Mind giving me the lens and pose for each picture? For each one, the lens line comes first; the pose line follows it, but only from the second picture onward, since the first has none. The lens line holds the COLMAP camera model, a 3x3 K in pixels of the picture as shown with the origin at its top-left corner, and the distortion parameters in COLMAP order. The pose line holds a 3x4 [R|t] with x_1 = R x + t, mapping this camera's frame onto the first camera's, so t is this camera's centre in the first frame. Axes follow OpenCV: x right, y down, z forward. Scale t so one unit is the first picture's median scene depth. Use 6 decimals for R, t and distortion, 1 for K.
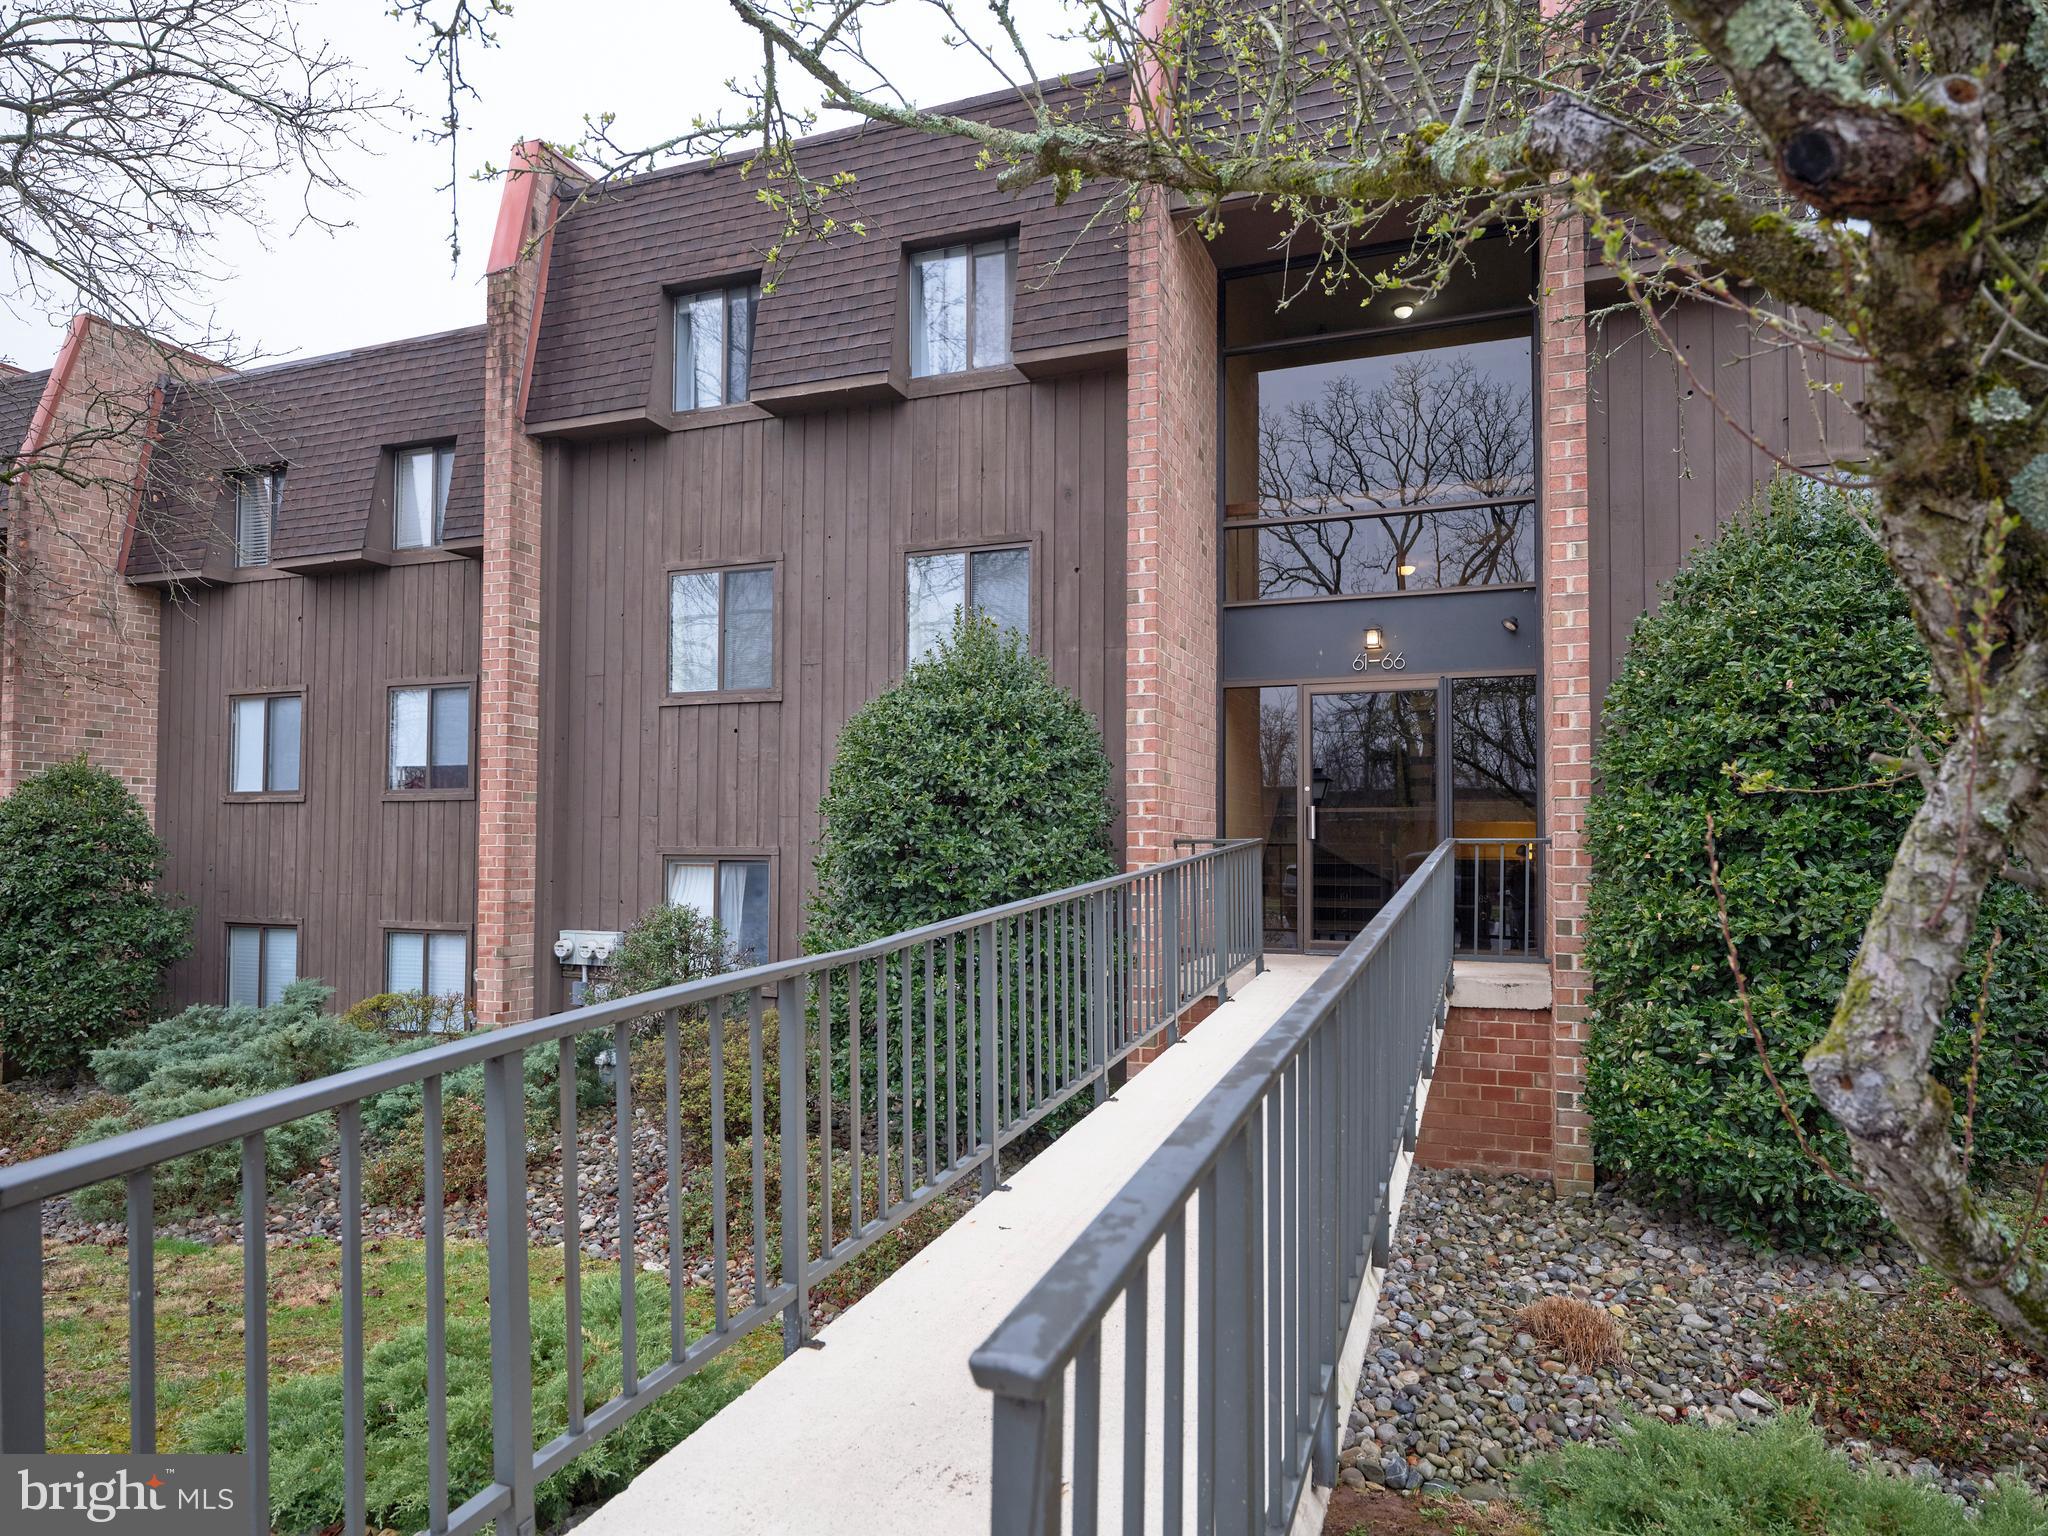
lens RADIAL K [[1231.0, 0, 1024.0], [0, 1231.0, 768.0], [0, 0, 1]] dist [0.002706, 0.001055]
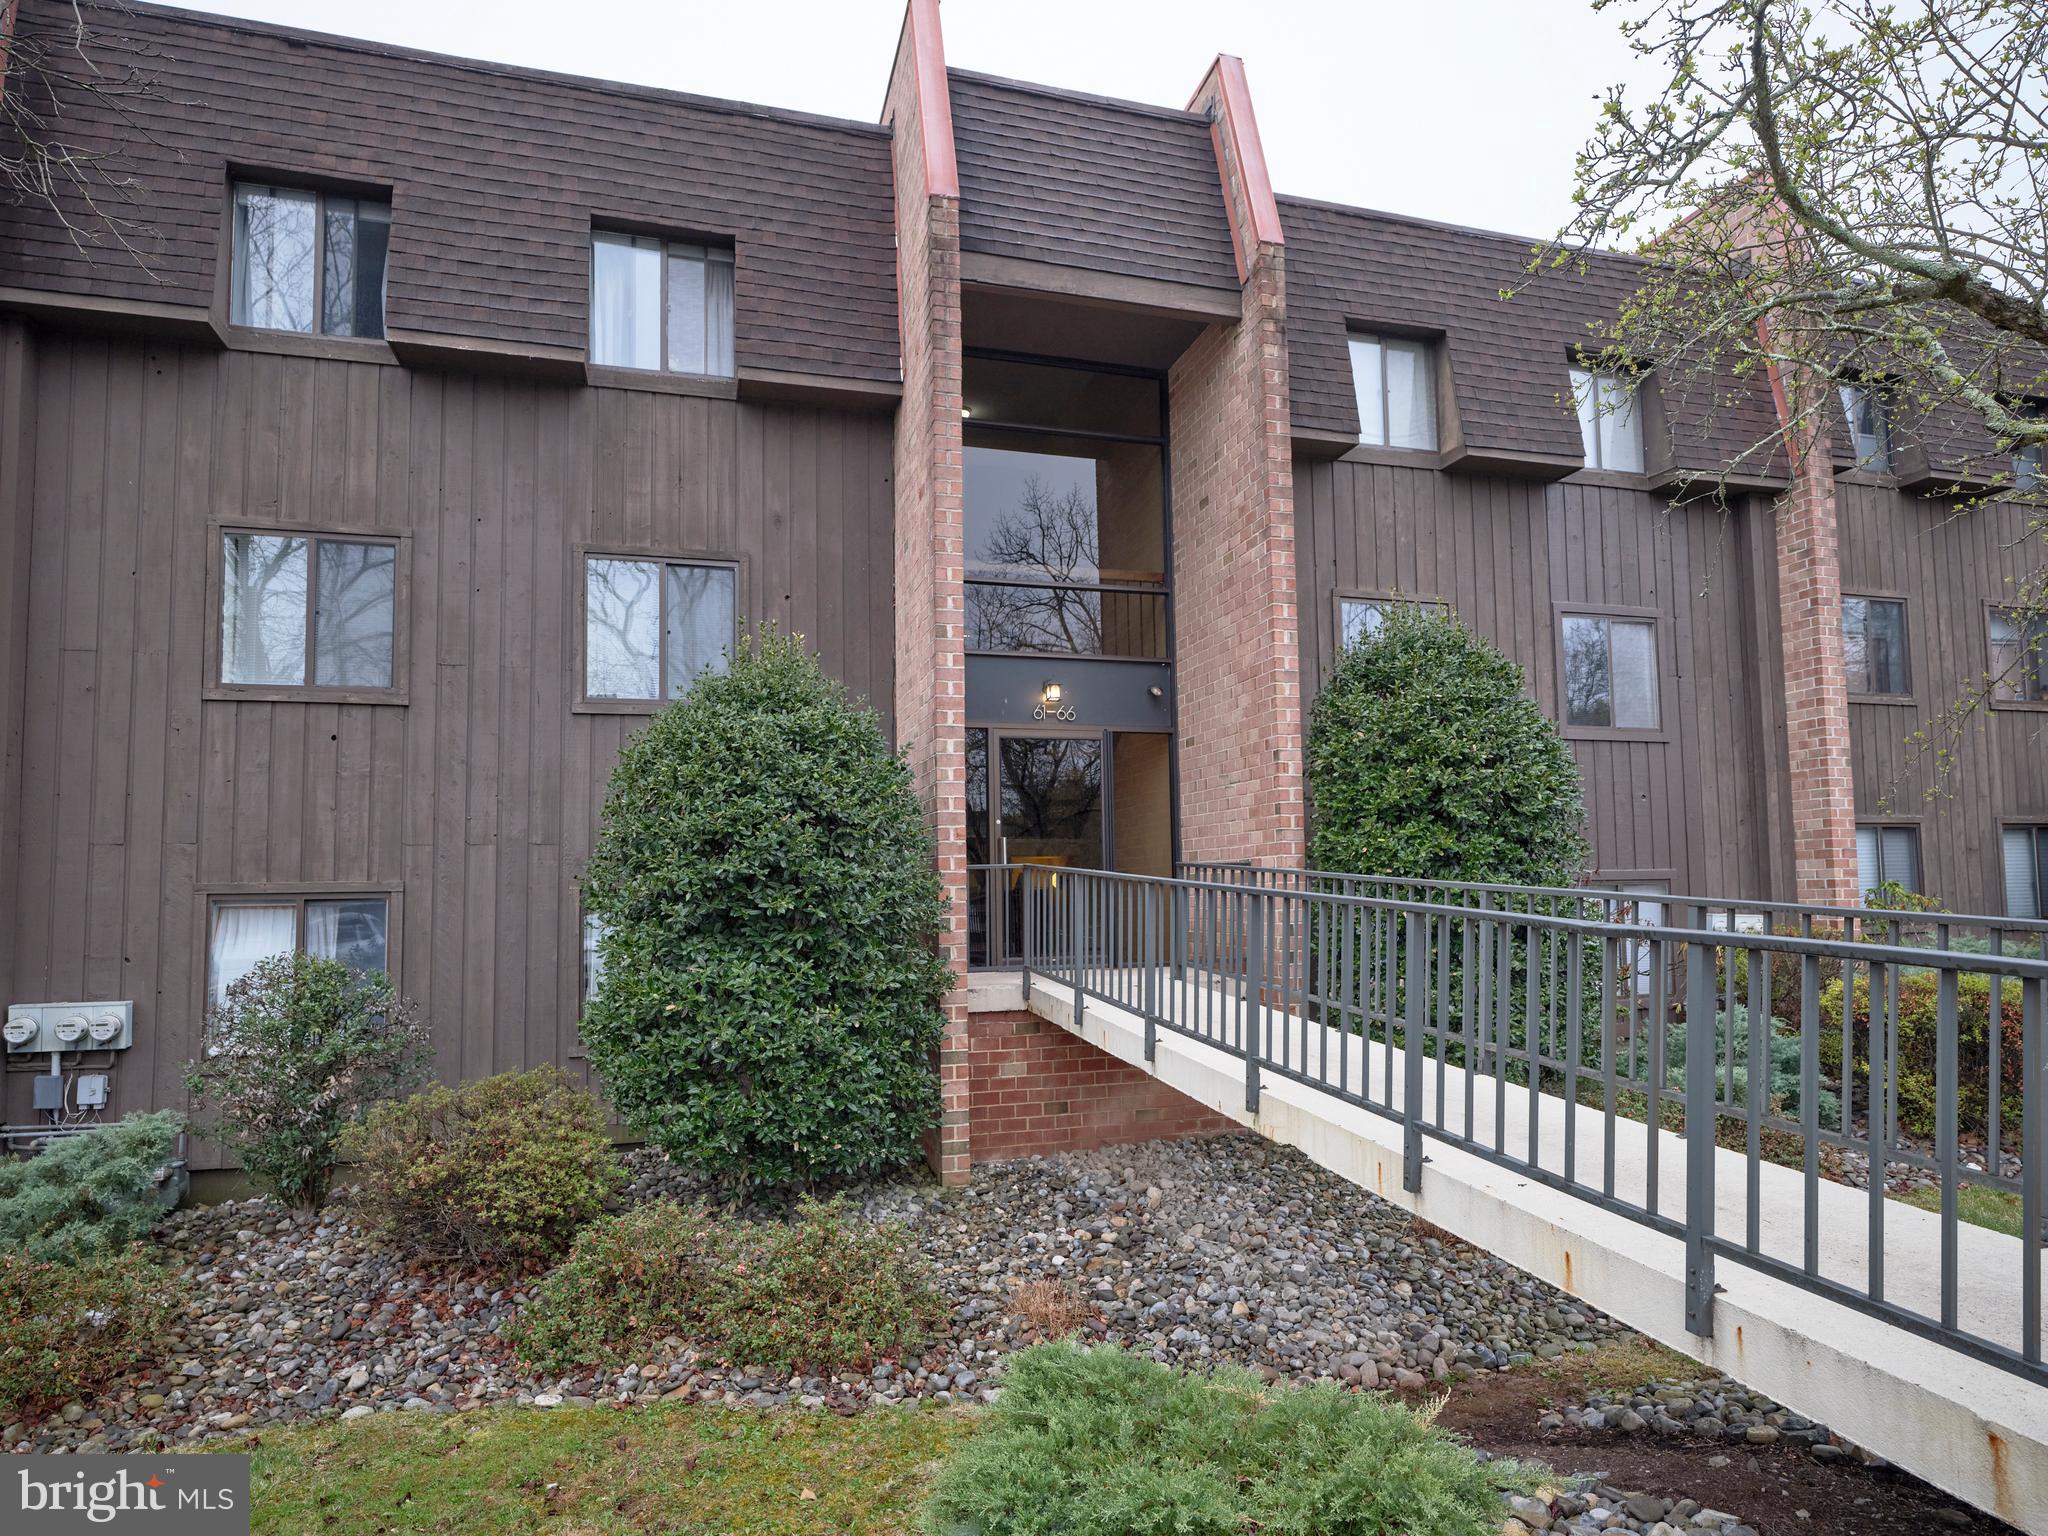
lens RADIAL K [[1134.8, 0, 1025.8], [0, 1134.8, 783.0], [0, 0, 1]] dist [-0.000442, 0.002333]
pose [[0.803876, 0.041162, 0.593370, -0.316387], [-0.021204, 0.998952, -0.040572, 0.020246], [-0.594418, 0.020033, 0.803906, 0.140493]]
